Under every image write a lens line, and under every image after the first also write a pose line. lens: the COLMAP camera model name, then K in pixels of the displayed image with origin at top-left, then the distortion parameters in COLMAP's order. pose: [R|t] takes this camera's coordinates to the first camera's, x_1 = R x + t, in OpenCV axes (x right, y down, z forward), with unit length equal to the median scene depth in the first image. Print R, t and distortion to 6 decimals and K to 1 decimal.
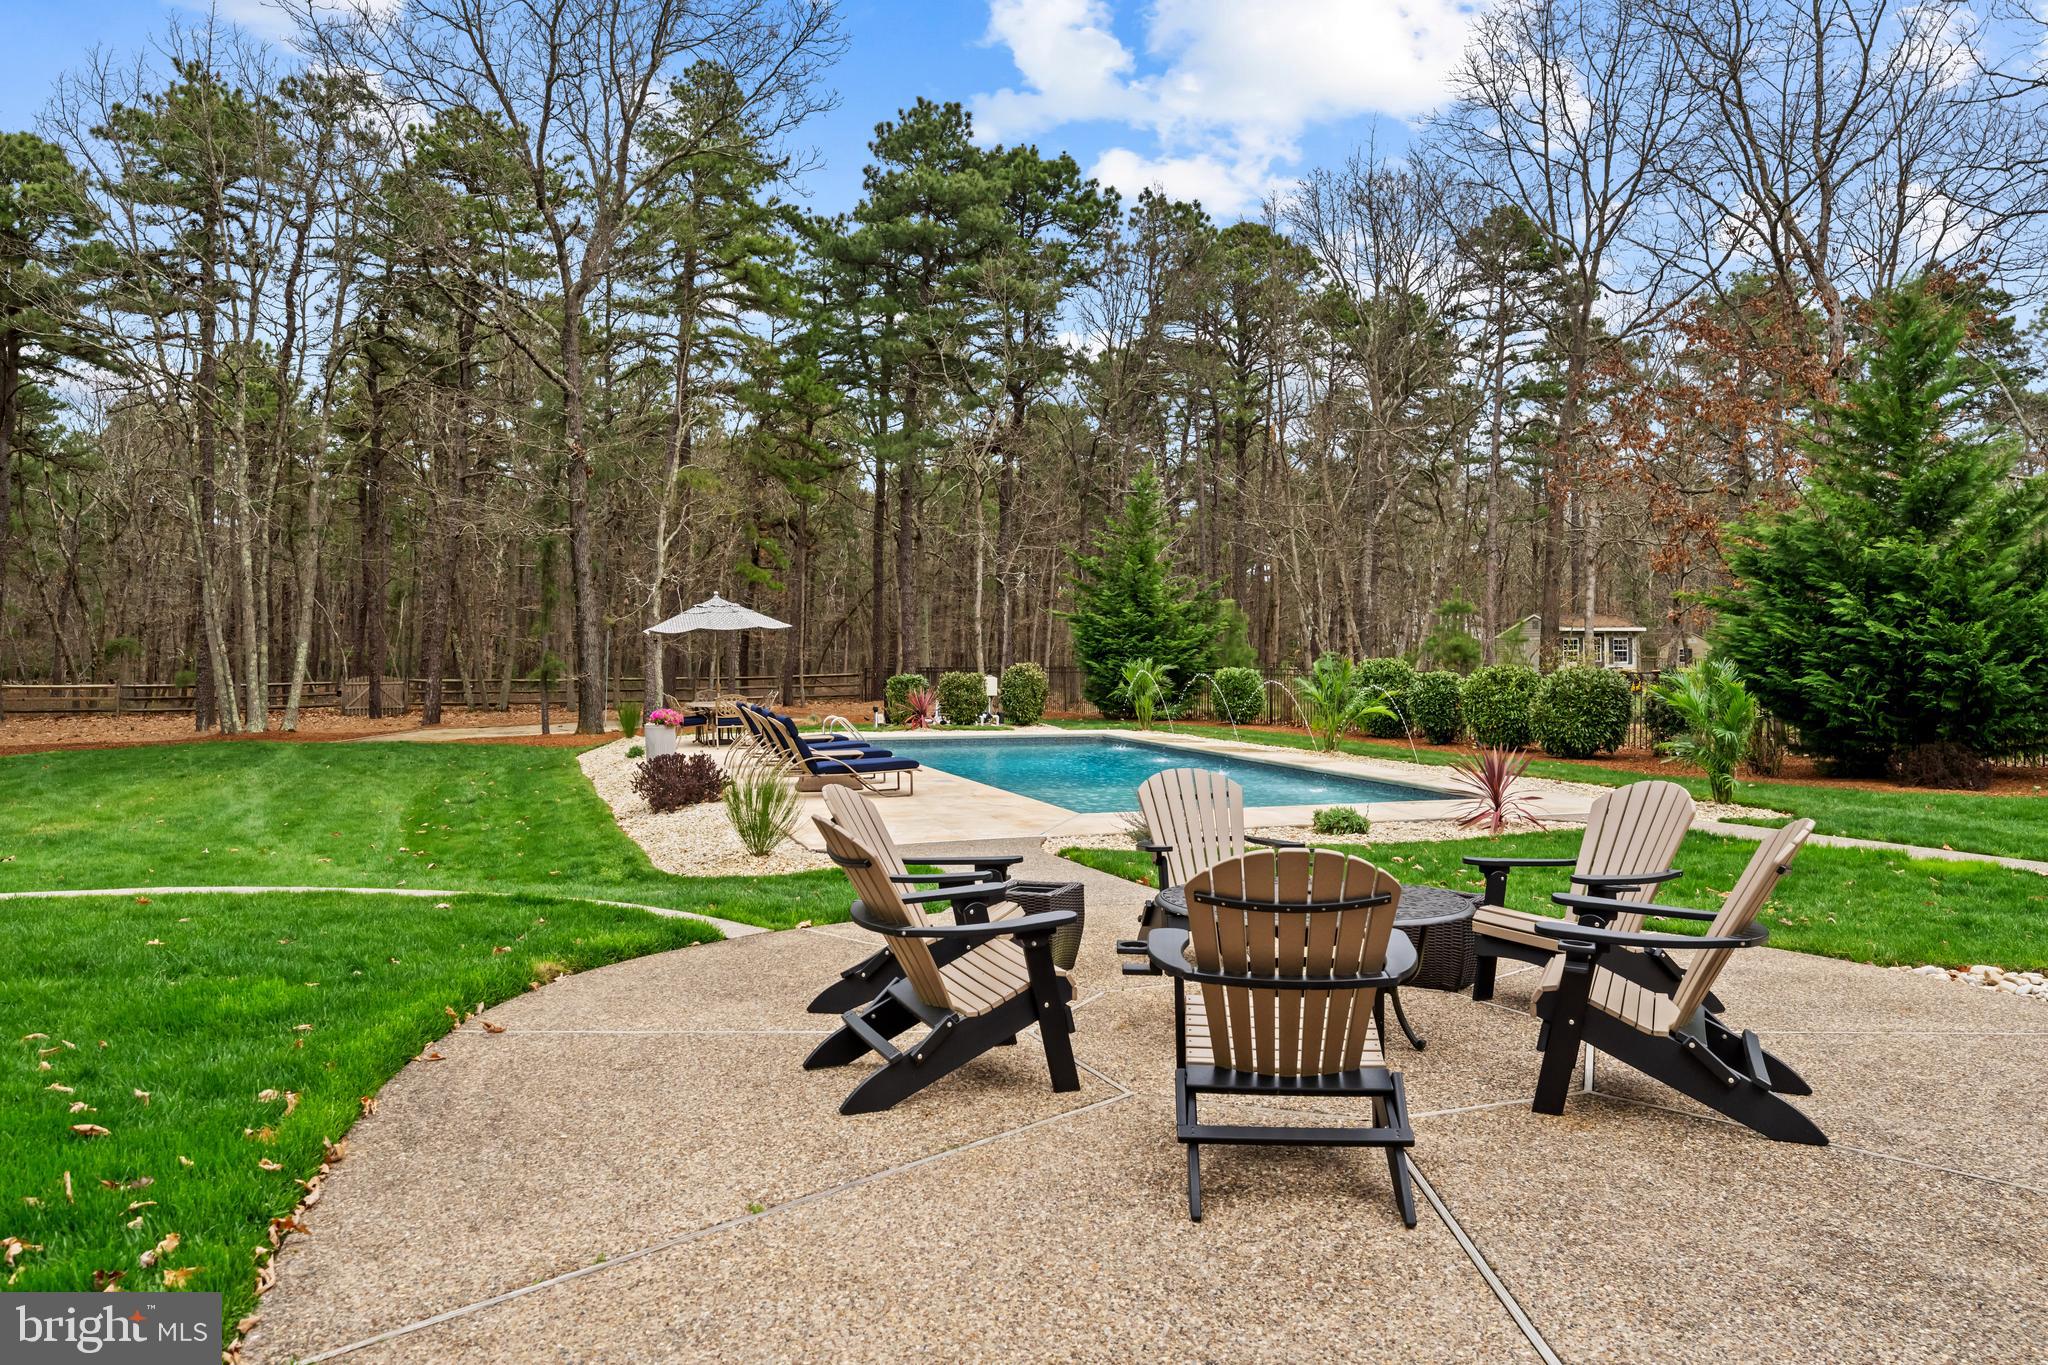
lens RADIAL K [[1391.4, 0, 1024.0], [0, 1391.4, 609.3], [0, 0, 1]] dist [0.005536, 0.006517]
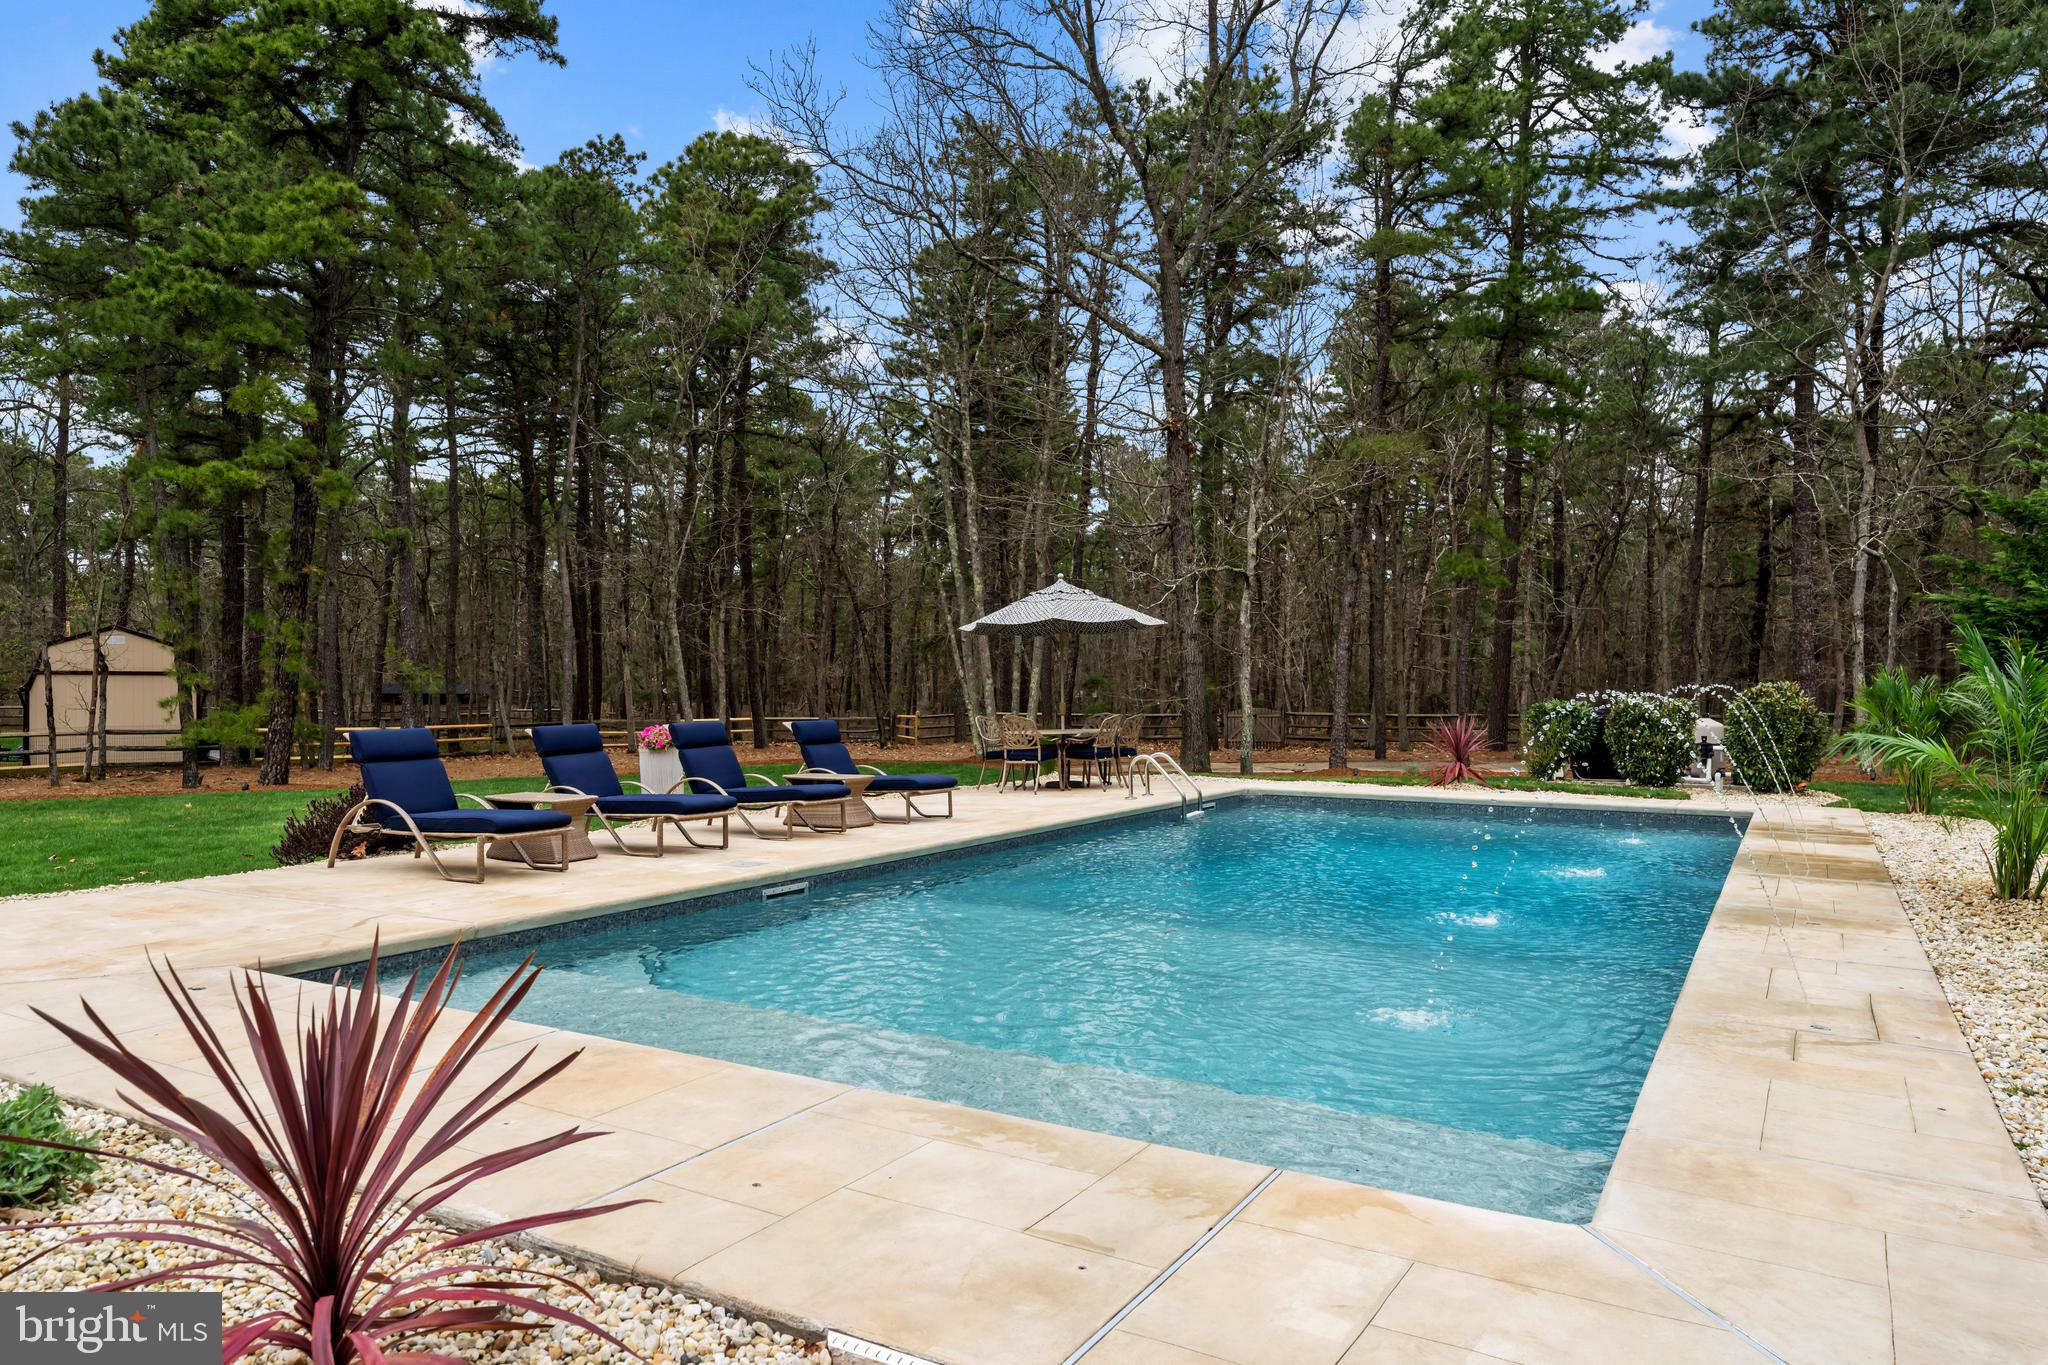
lens RADIAL K [[1354.3, 0, 1024.0], [0, 1354.3, 682.5], [0, 0, 1]] dist [0.006133, 0.003639]
pose [[0.632709, -0.005687, -0.774369, 0.211848], [0.019769, 0.999766, 0.008810, 0.024835], [0.774137, -0.020882, 0.632673, 0.377708]]
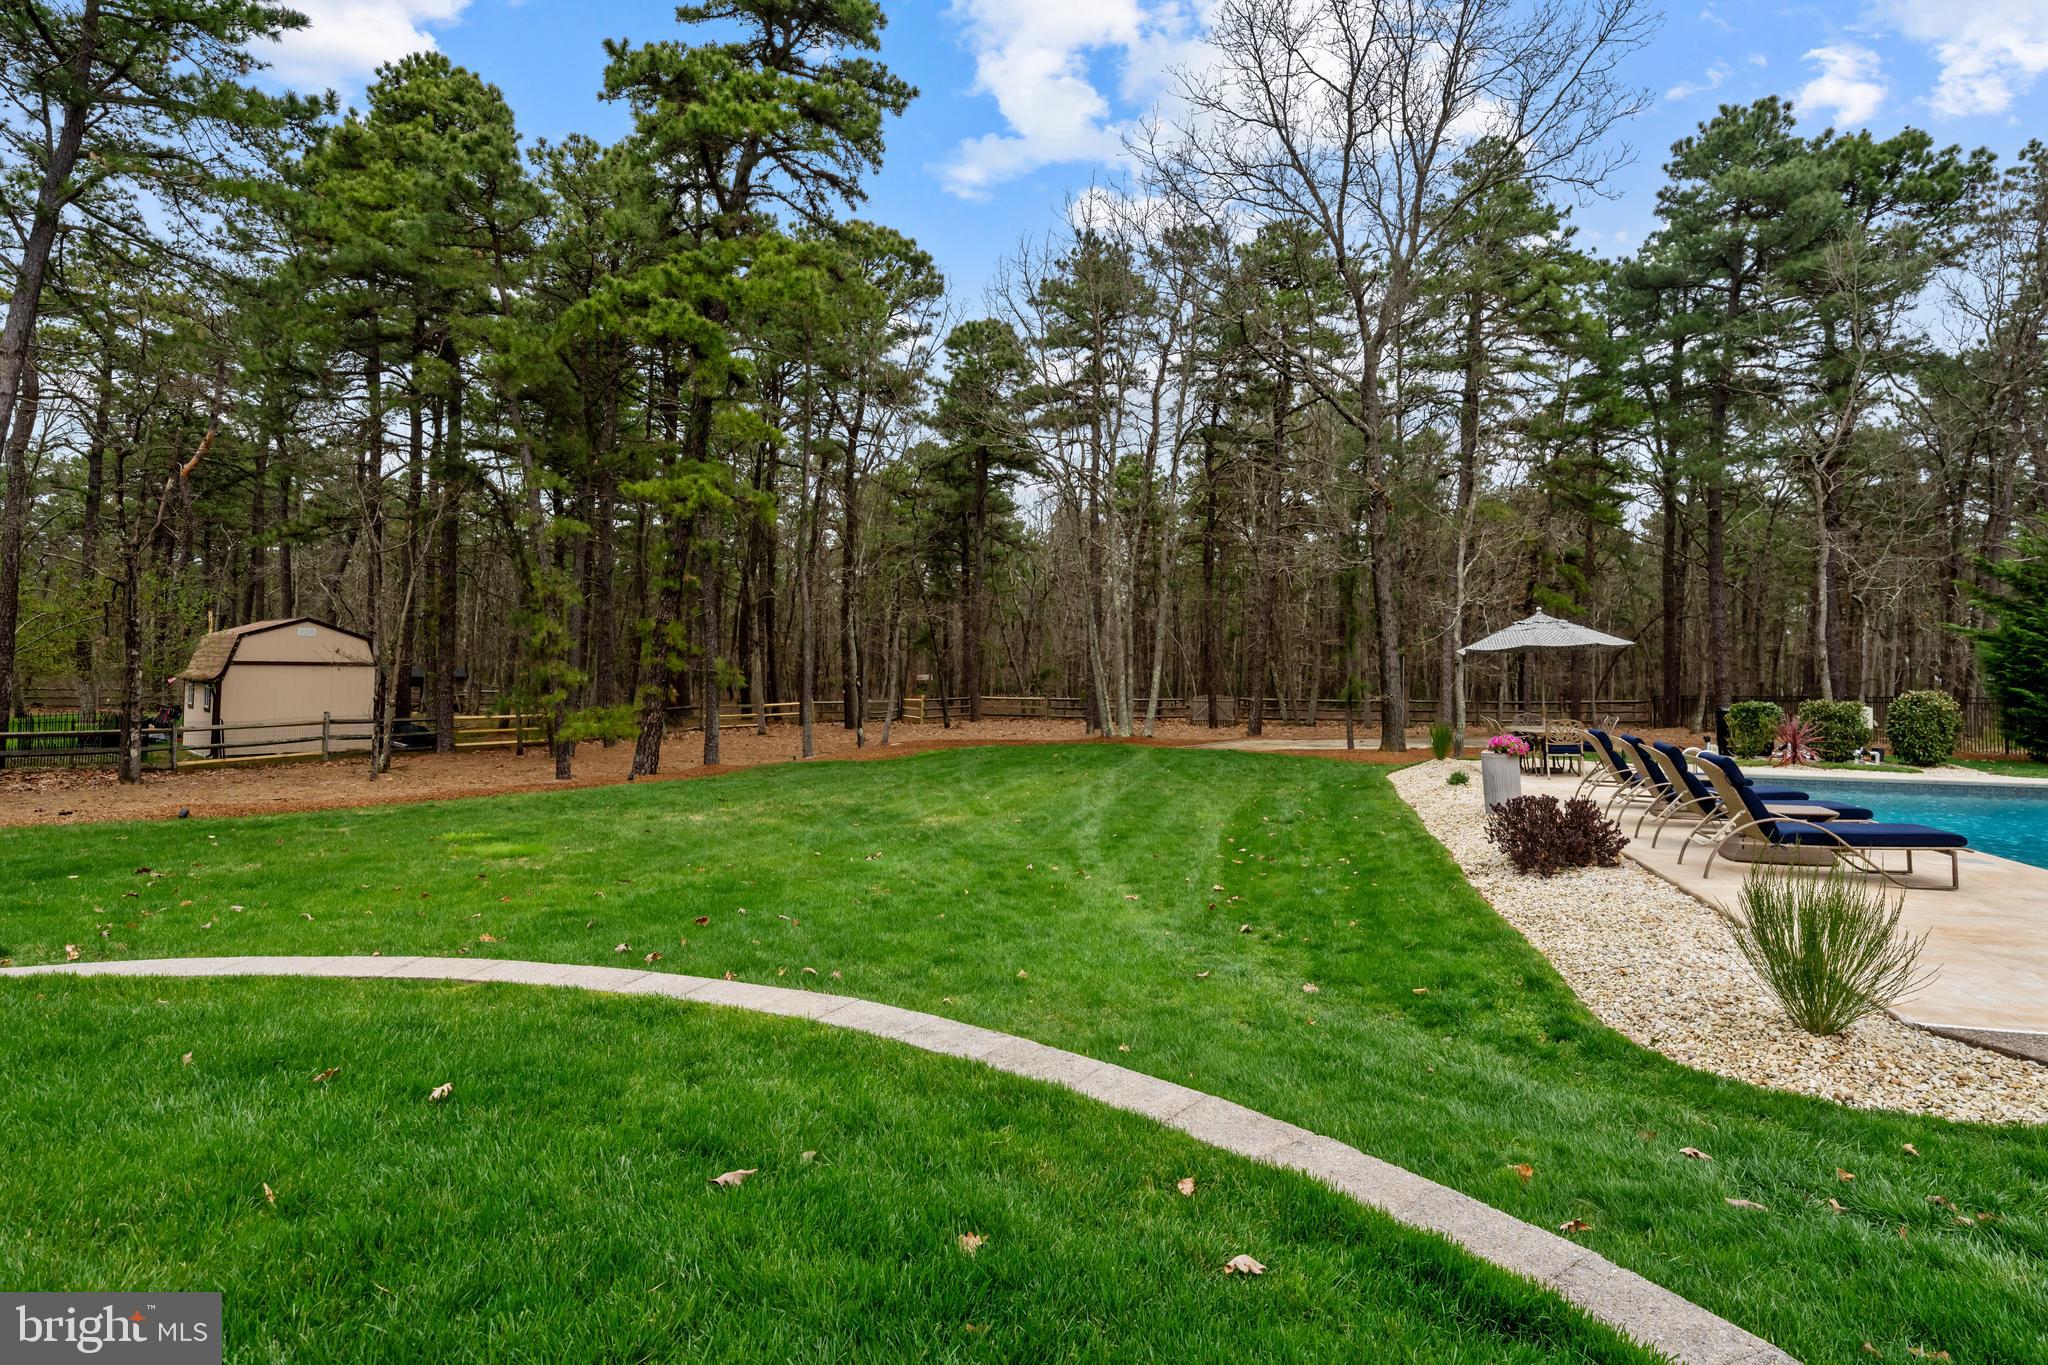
lens RADIAL K [[1043.7, 0, 1025.7], [0, 1043.7, 638.2], [0, 0, 1]] dist [0.011856, -0.008915]
pose [[0.813610, -0.015180, -0.581213, -0.064822], [0.009378, 0.999872, -0.012987, 0.009329], [0.581336, 0.005116, 0.813648, 0.160640]]
